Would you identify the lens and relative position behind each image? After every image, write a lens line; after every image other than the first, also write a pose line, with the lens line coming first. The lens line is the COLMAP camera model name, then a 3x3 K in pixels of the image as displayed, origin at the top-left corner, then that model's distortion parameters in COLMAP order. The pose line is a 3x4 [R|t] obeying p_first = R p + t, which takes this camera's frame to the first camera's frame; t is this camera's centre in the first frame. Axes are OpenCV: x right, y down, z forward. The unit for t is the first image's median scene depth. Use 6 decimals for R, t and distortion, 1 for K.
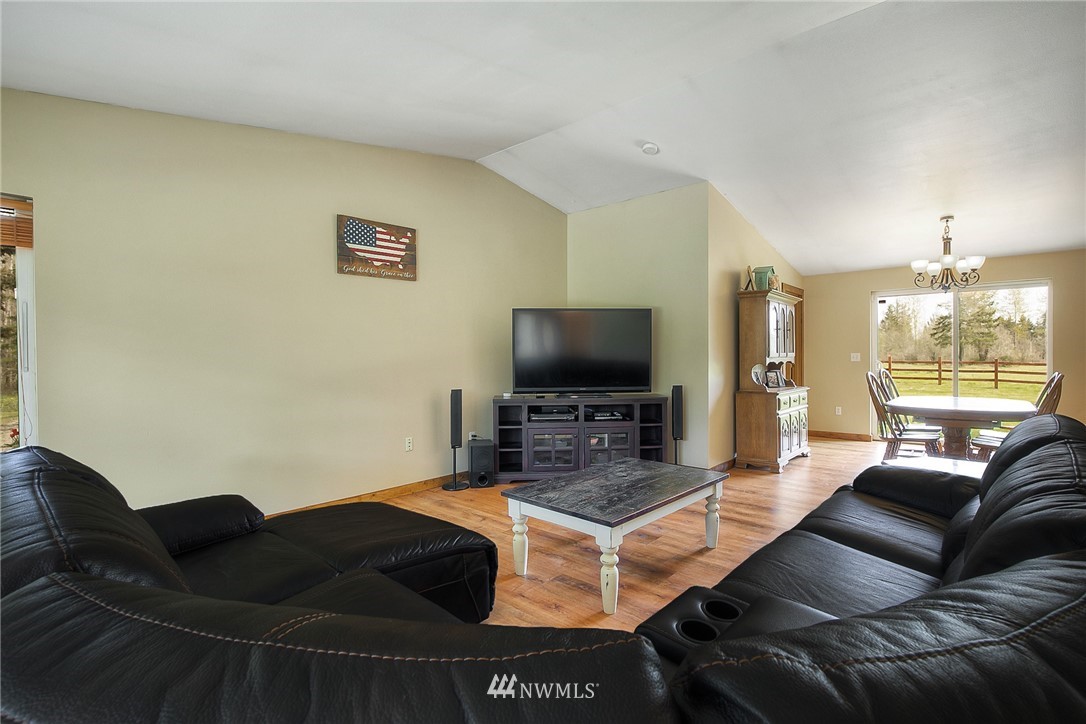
lens RADIAL K [[514.0, 0, 543.0], [0, 514.0, 362.0], [0, 0, 1]] dist [-0.029134, 0.010607]
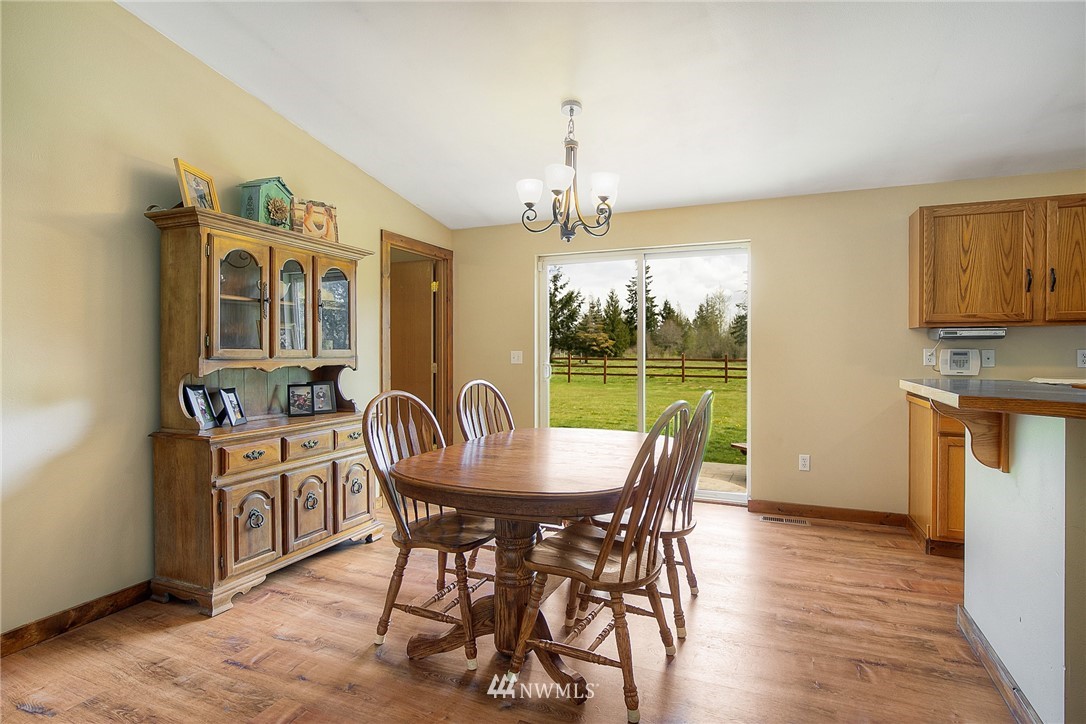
lens RADIAL K [[582.6, 0, 543.0], [0, 582.6, 362.0], [0, 0, 1]] dist [0.001386, 0.000181]
pose [[0.941920, -0.000146, 0.335836, 0.539286], [-0.001537, 0.999988, 0.004746, -0.009000], [-0.335833, -0.004987, 0.941908, 0.401430]]
